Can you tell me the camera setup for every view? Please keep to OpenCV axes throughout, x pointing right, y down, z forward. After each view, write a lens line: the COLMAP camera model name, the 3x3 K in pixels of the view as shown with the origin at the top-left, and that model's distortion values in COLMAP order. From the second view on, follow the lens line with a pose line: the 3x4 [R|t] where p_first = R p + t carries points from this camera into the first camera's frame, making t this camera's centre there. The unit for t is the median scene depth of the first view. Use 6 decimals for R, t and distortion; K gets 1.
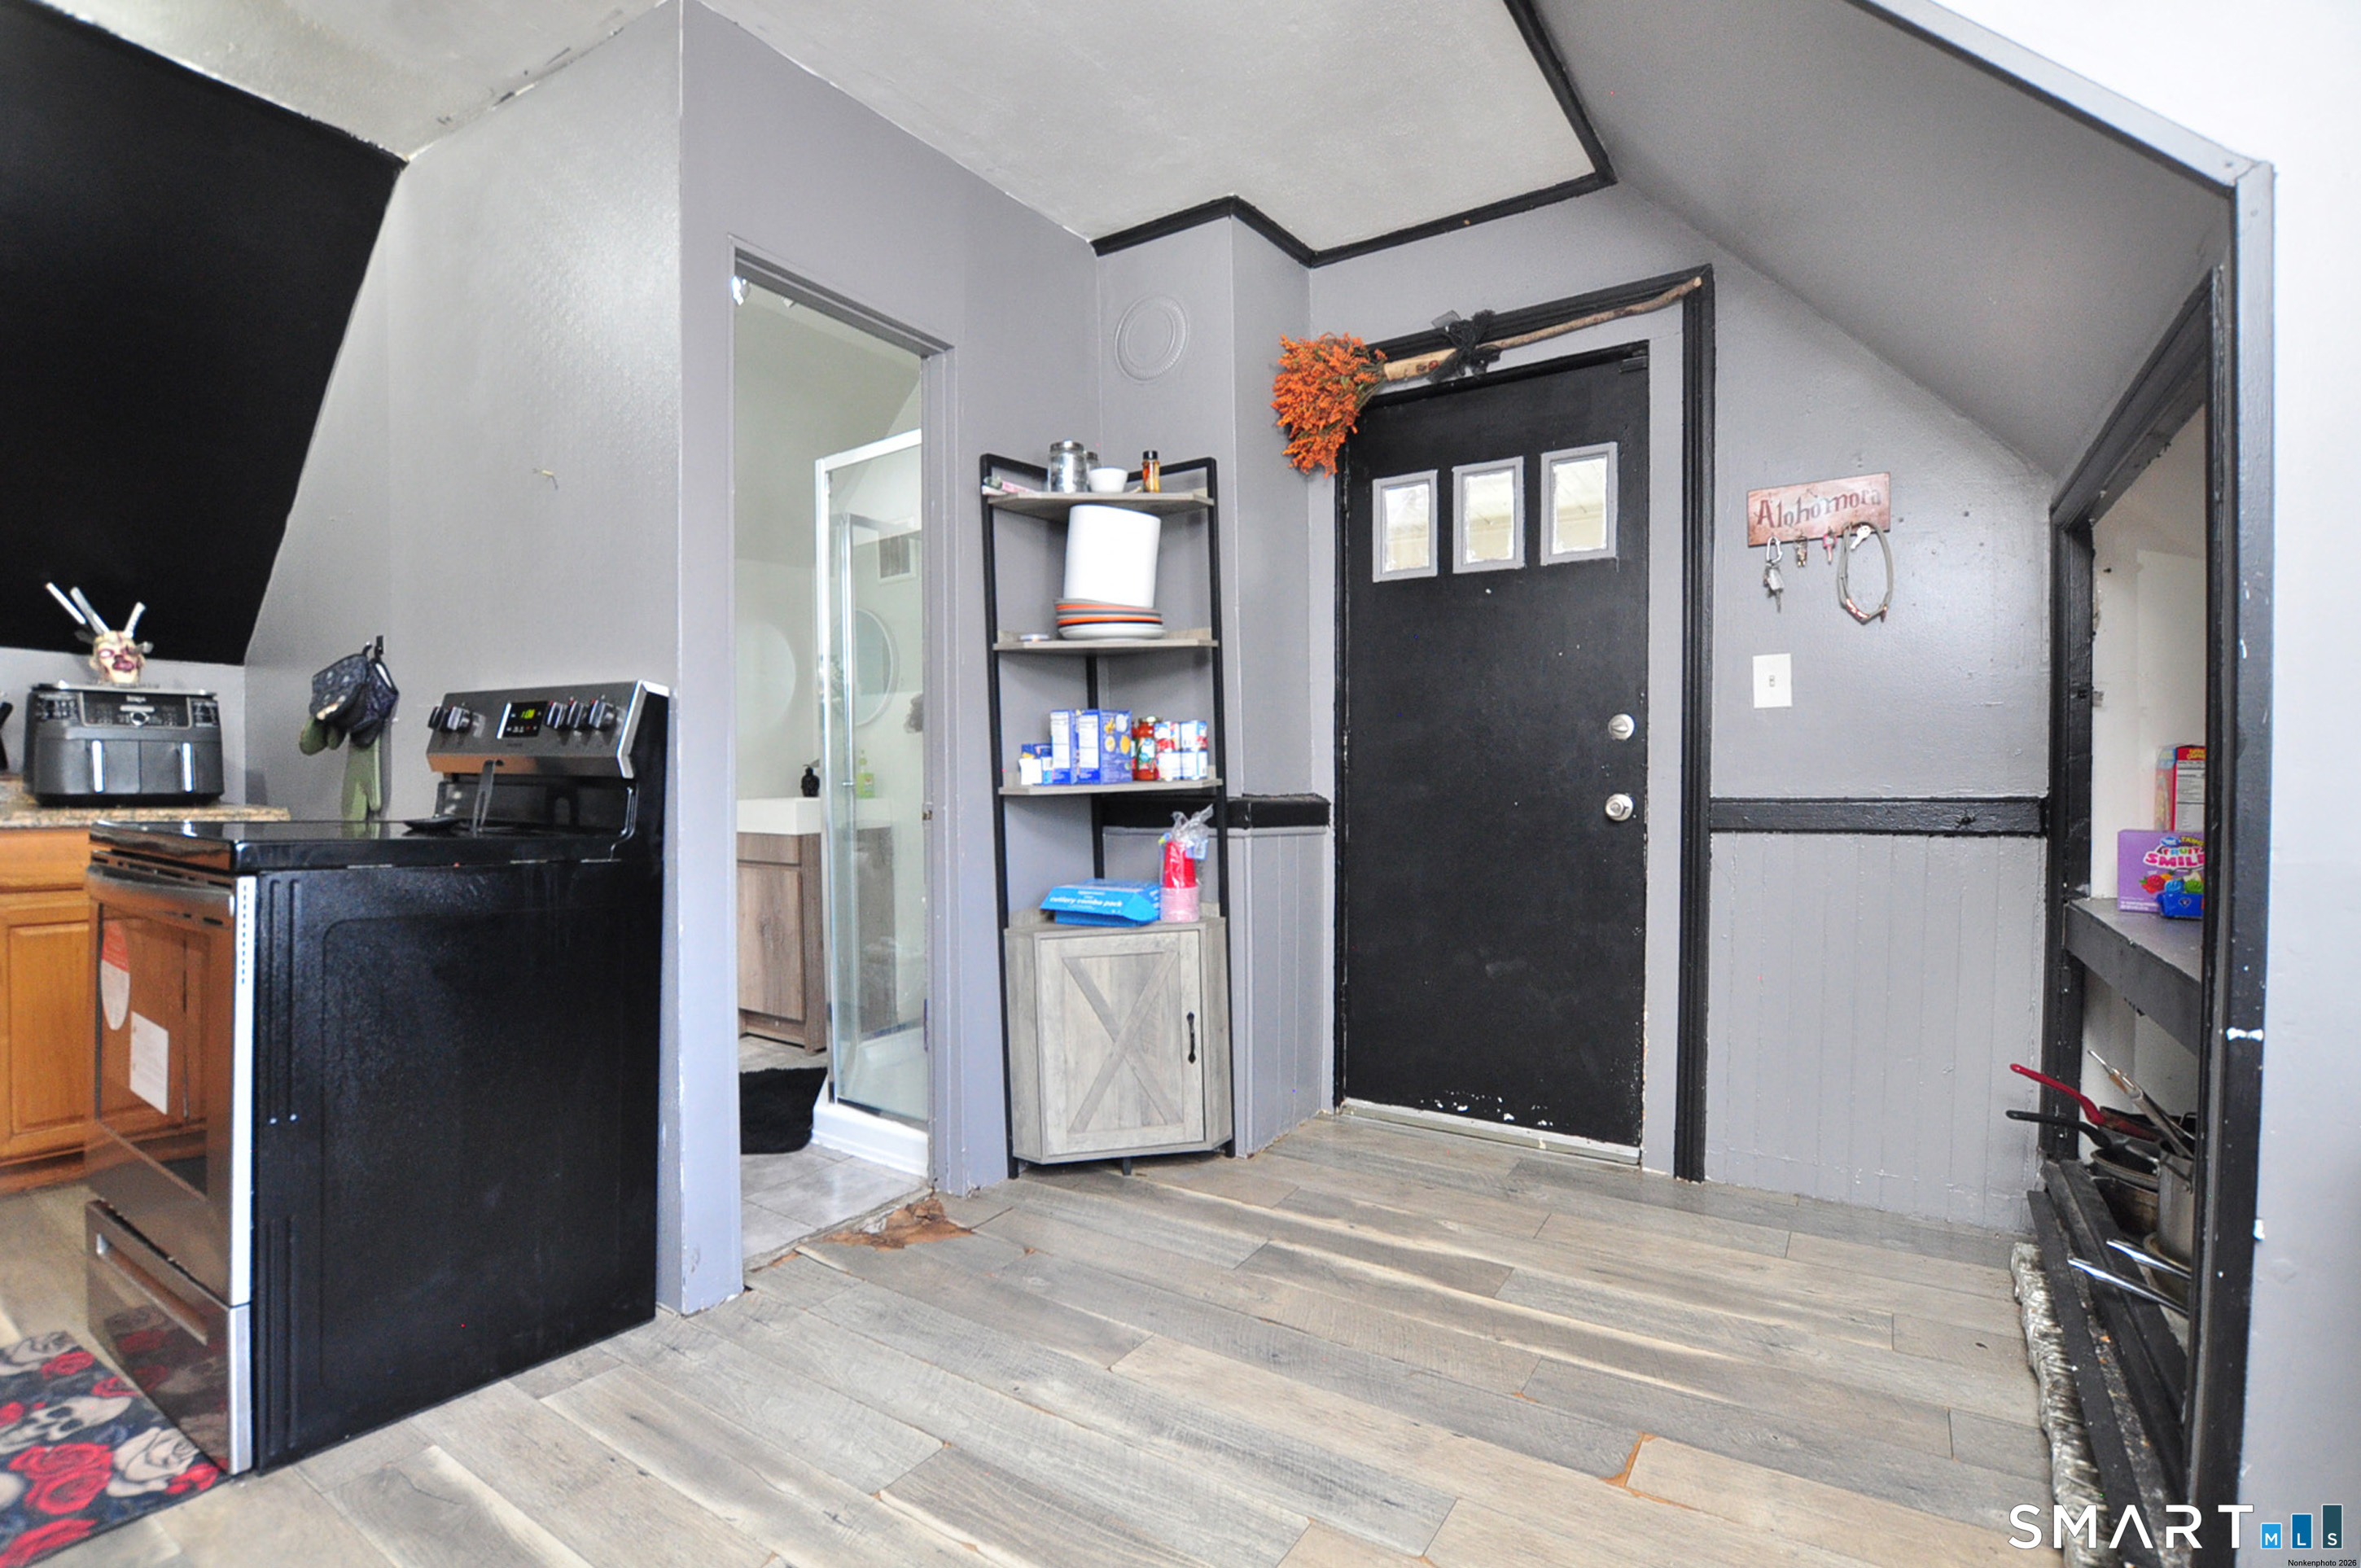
lens RADIAL K [[1124.9, 0, 1177.9], [0, 1124.9, 821.0], [0, 0, 1]] dist [-0.030227, 0.002781]
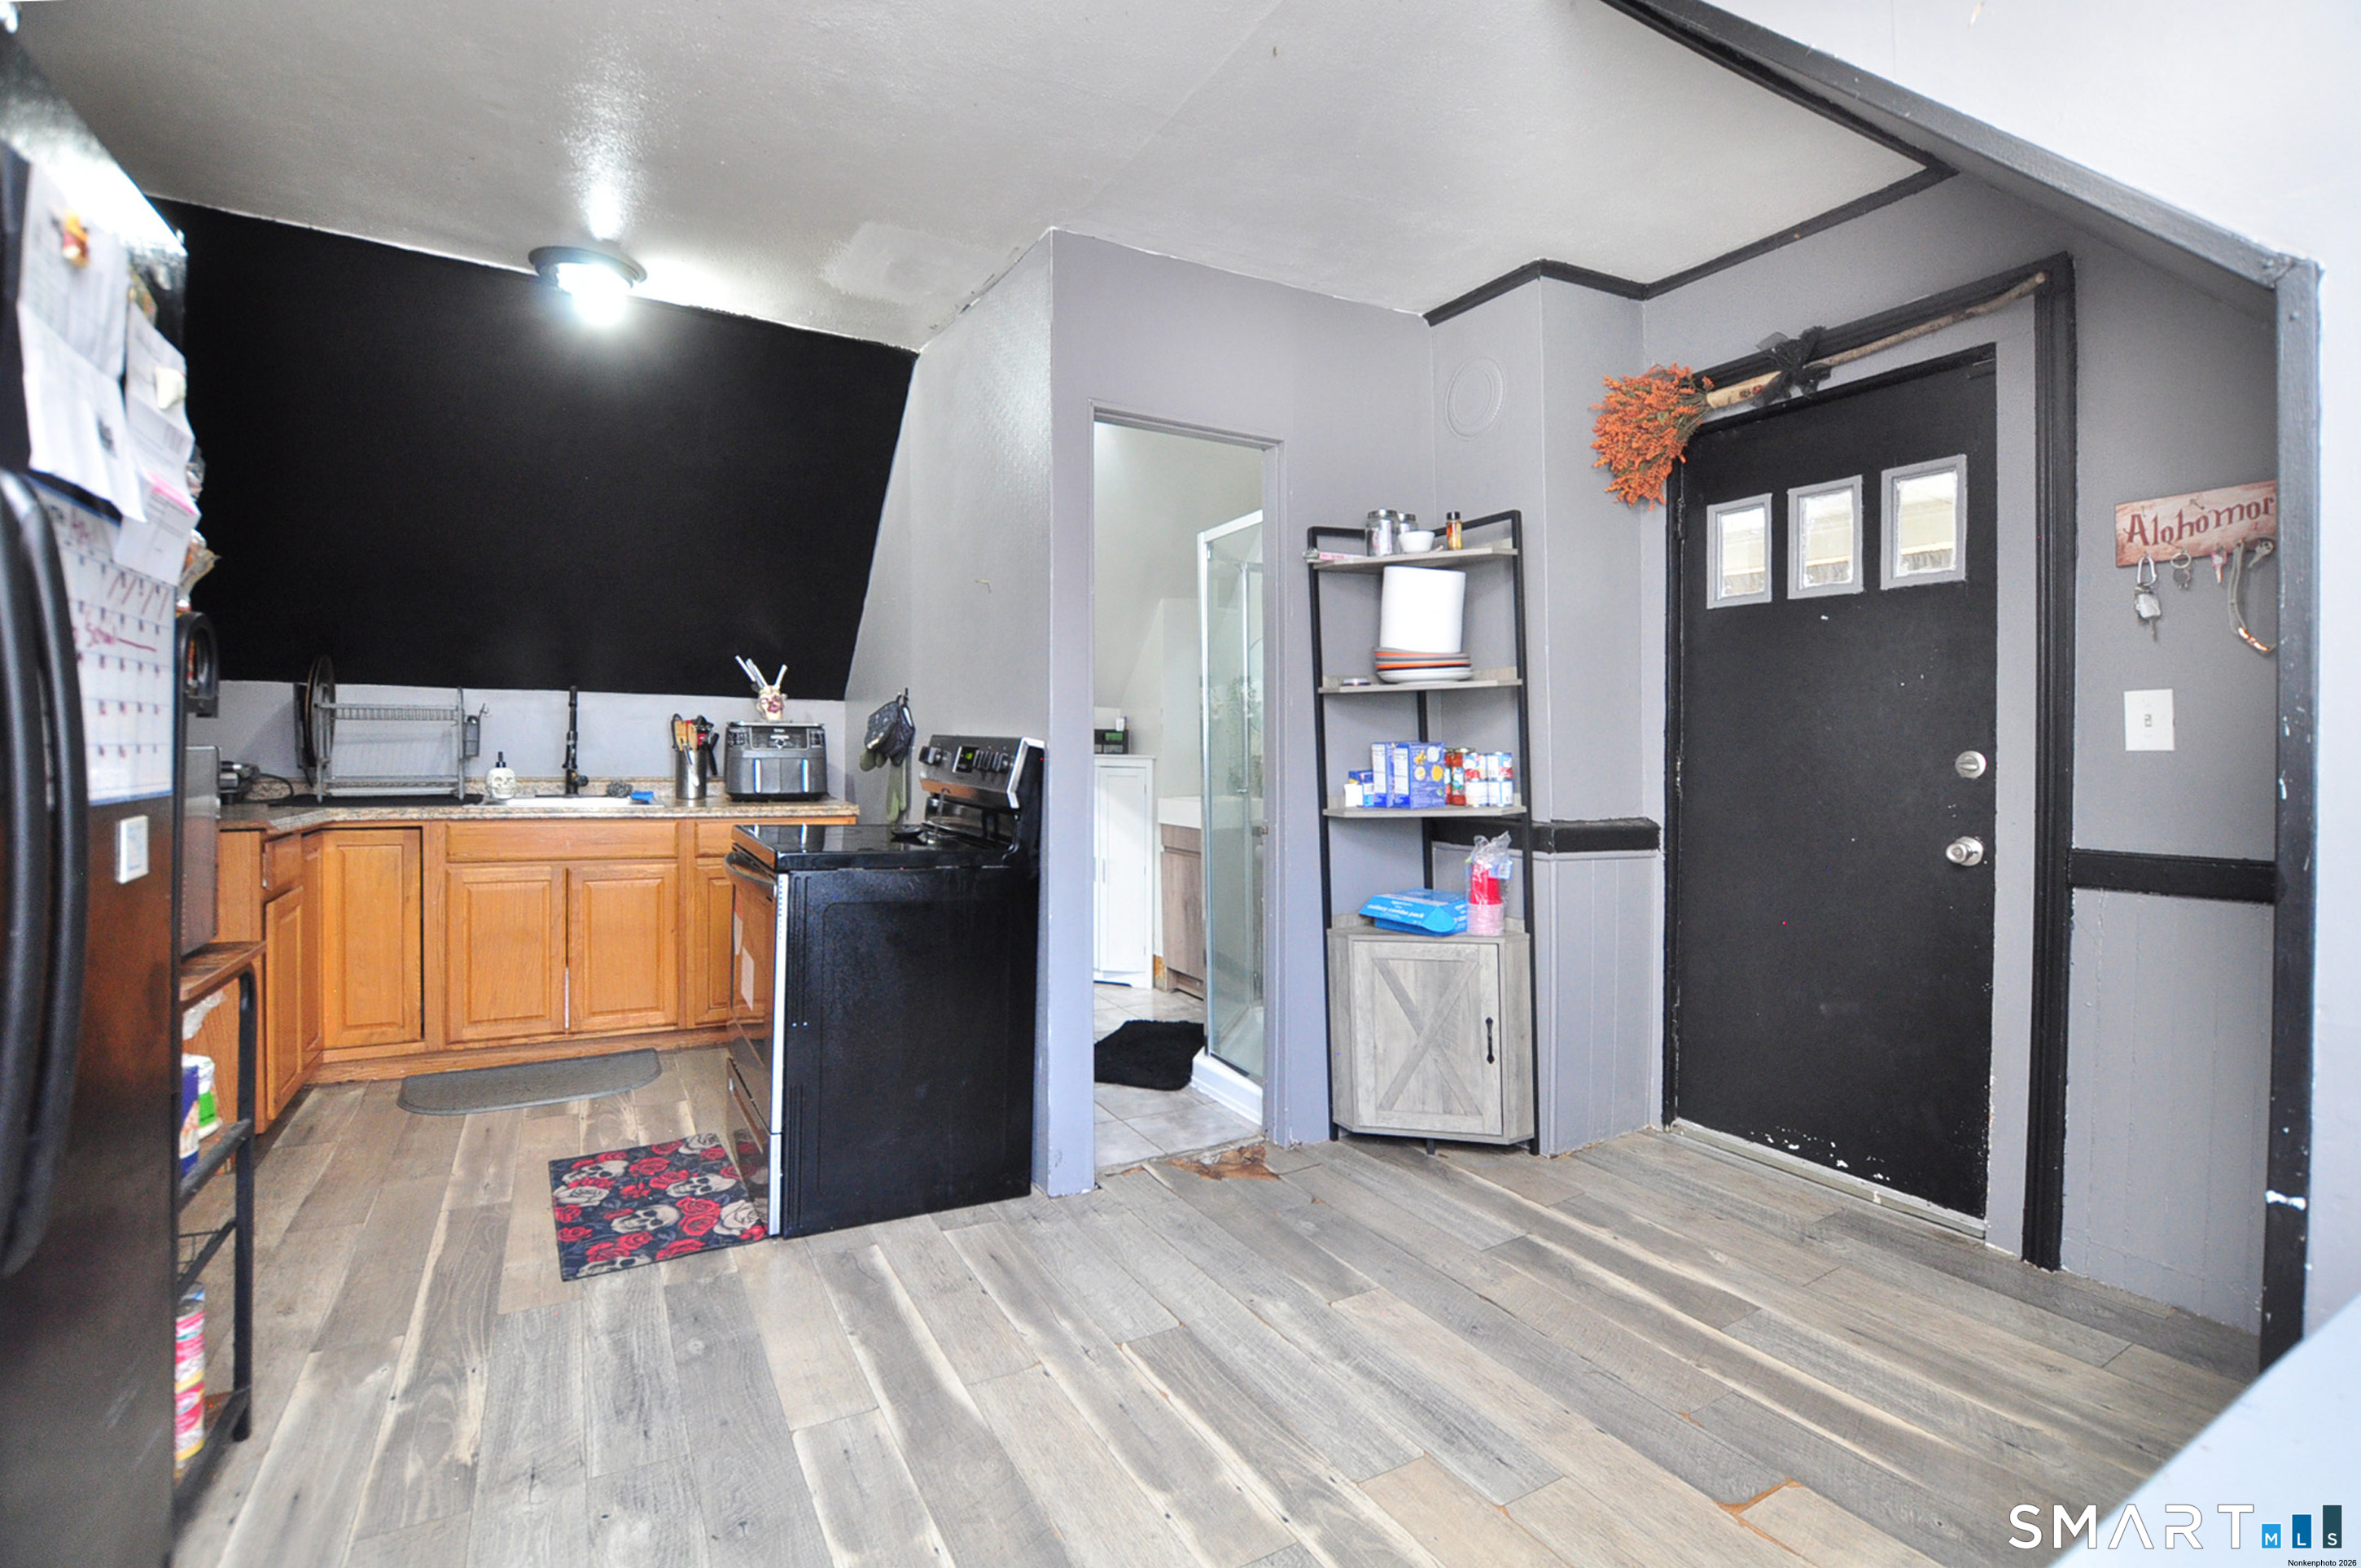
lens RADIAL K [[1124.9, 0, 1177.9], [0, 1124.9, 821.0], [0, 0, 1]] dist [-0.030227, 0.002781]
pose [[0.884363, 0.038358, -0.465221, 0.251279], [-0.021259, 0.998894, 0.041946, -0.062956], [0.466316, -0.027205, 0.884200, -0.107669]]
